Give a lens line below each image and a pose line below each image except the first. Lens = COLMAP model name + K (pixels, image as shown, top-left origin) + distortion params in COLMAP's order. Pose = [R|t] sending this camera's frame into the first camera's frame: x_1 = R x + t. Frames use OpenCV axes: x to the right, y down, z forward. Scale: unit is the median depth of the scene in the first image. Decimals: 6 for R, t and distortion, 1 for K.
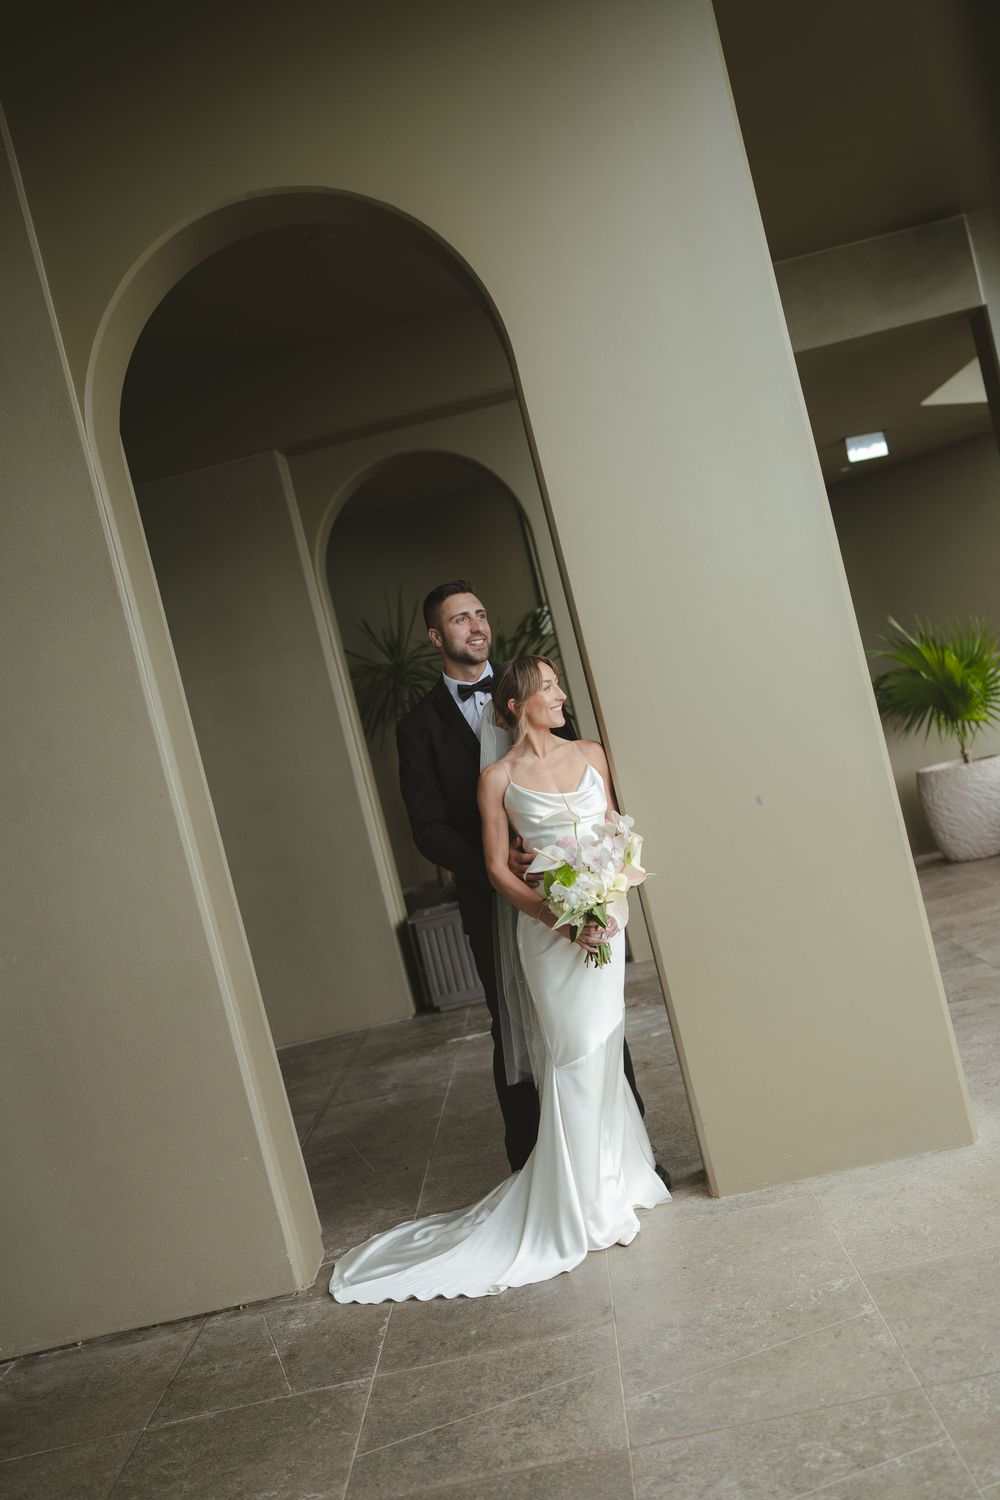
lens RADIAL K [[1543.4, 0, 427.3], [0, 1543.4, 784.6], [0, 0, 1]] dist [0.017258, 0.037794]
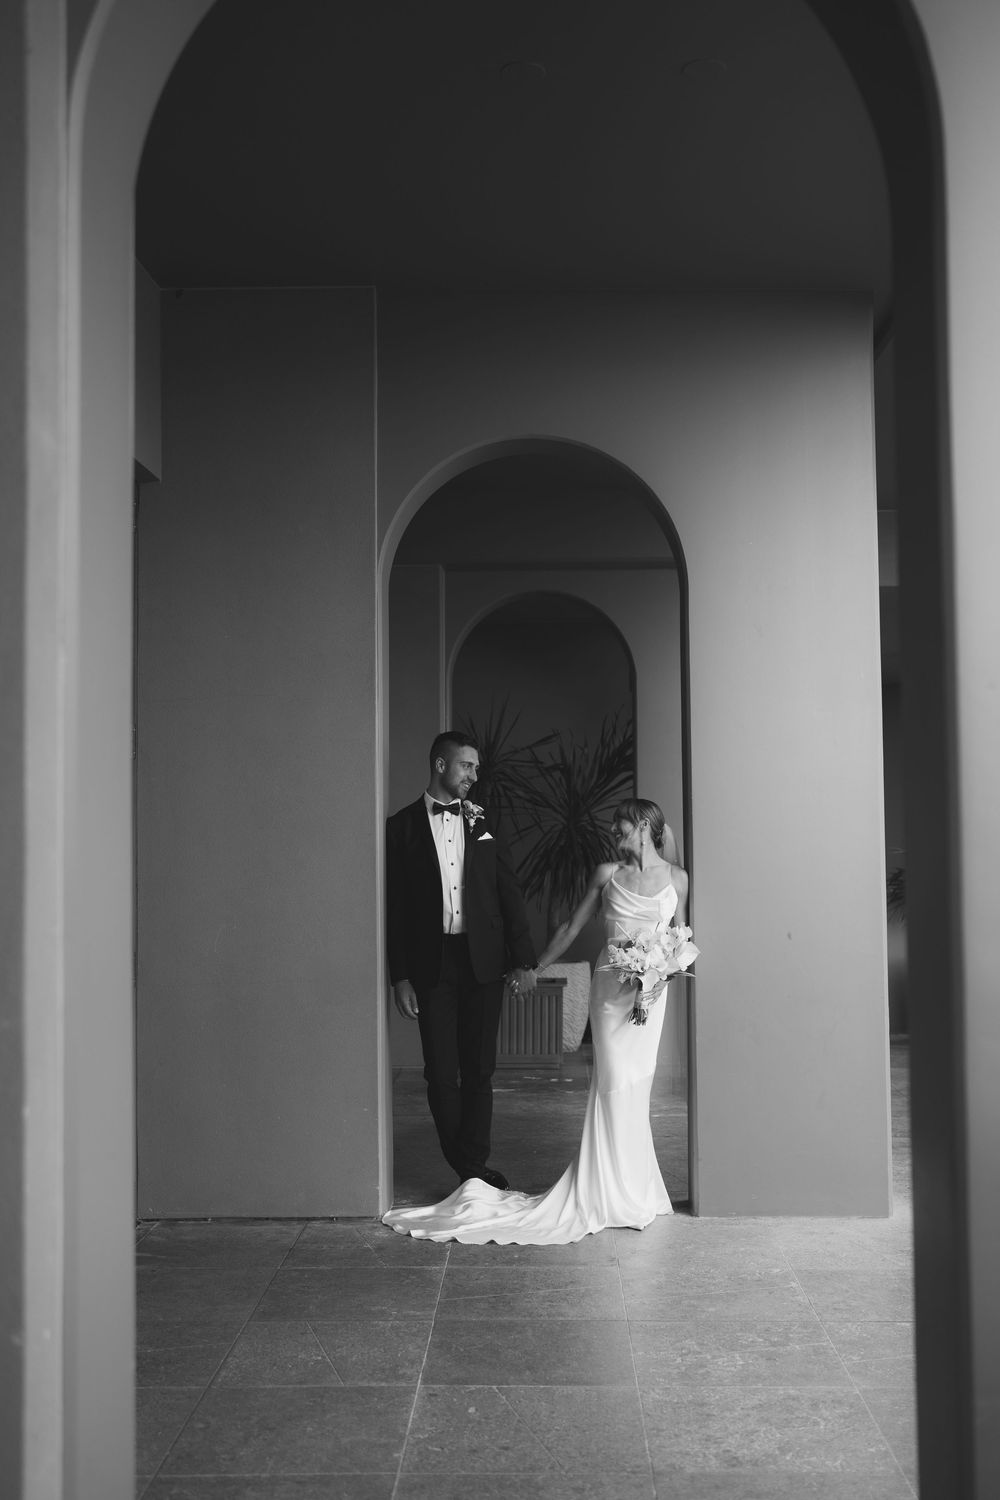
lens RADIAL K [[1461.7, 0, 500.0], [0, 1461.7, 750.0], [0, 0, 1]] dist [-0.051390, 0.172112]
pose [[0.974160, 0.225811, 0.004661, -0.098041], [-0.224585, 0.970649, -0.086040, 0.023711], [-0.023953, 0.082770, 0.996281, -0.373103]]
